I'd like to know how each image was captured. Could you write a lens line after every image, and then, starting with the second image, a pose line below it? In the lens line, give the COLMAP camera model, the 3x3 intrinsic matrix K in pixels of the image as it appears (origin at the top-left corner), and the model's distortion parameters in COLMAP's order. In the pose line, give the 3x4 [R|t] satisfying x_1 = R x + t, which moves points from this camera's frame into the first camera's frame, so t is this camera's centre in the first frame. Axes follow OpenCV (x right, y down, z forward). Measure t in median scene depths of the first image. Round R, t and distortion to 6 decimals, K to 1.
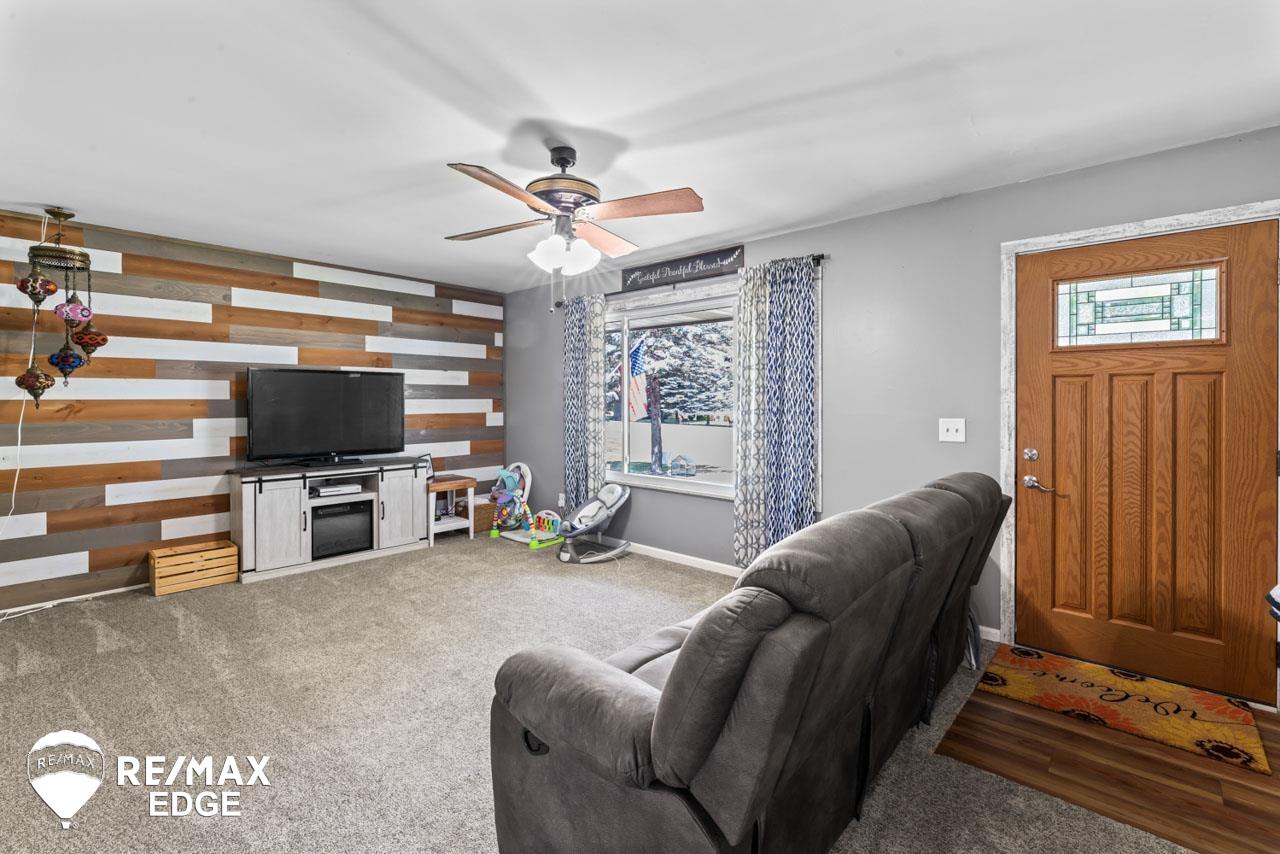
lens RADIAL K [[561.7, 0, 639.8], [0, 561.7, 416.2], [0, 0, 1]] dist [0.000628, 0.000307]
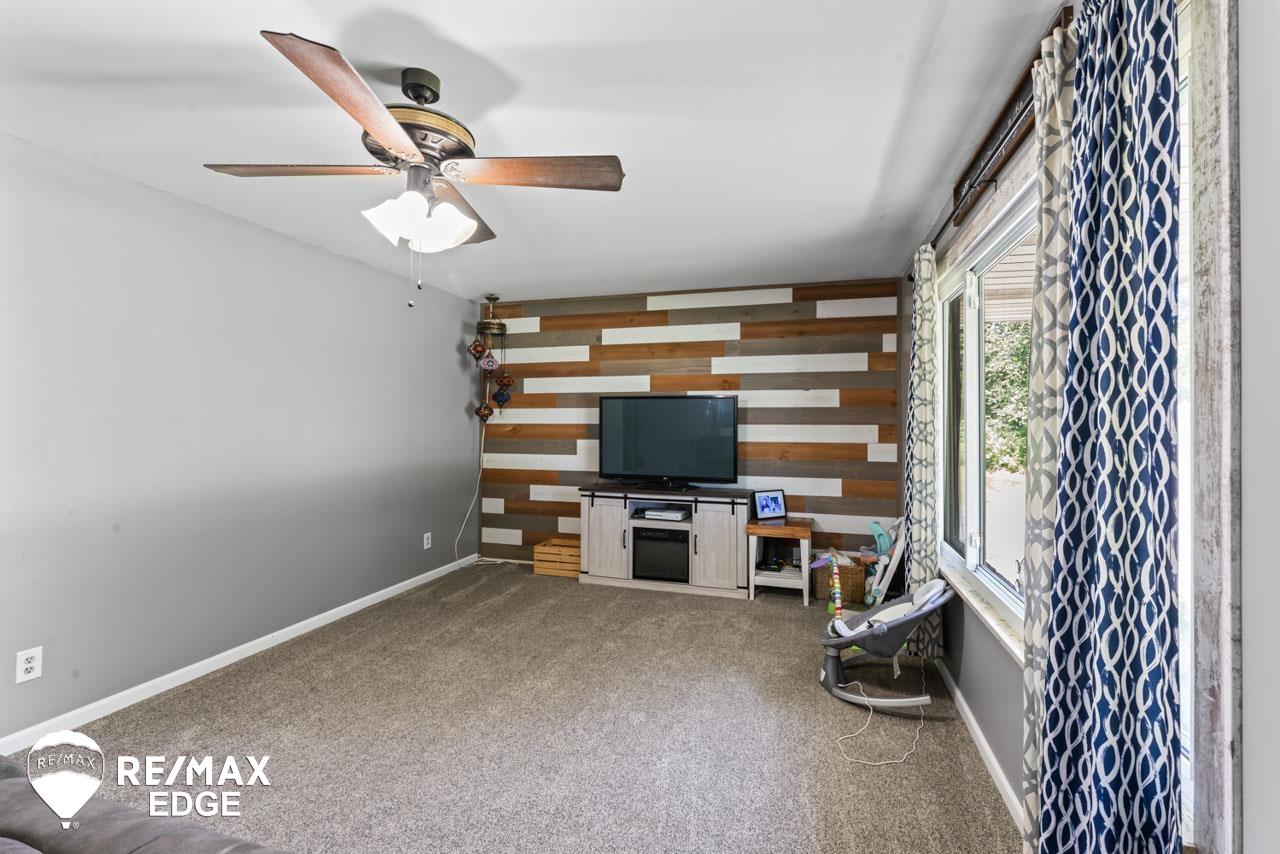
lens RADIAL K [[561.8, 0, 640.0], [0, 561.8, 427.0], [0, 0, 1]] dist [0.000734, 0.000381]
pose [[0.430659, 0.010535, -0.902453, 0.362341], [-0.030888, 0.999518, -0.003071, -0.021946], [0.901986, 0.029197, 0.430777, 0.548716]]
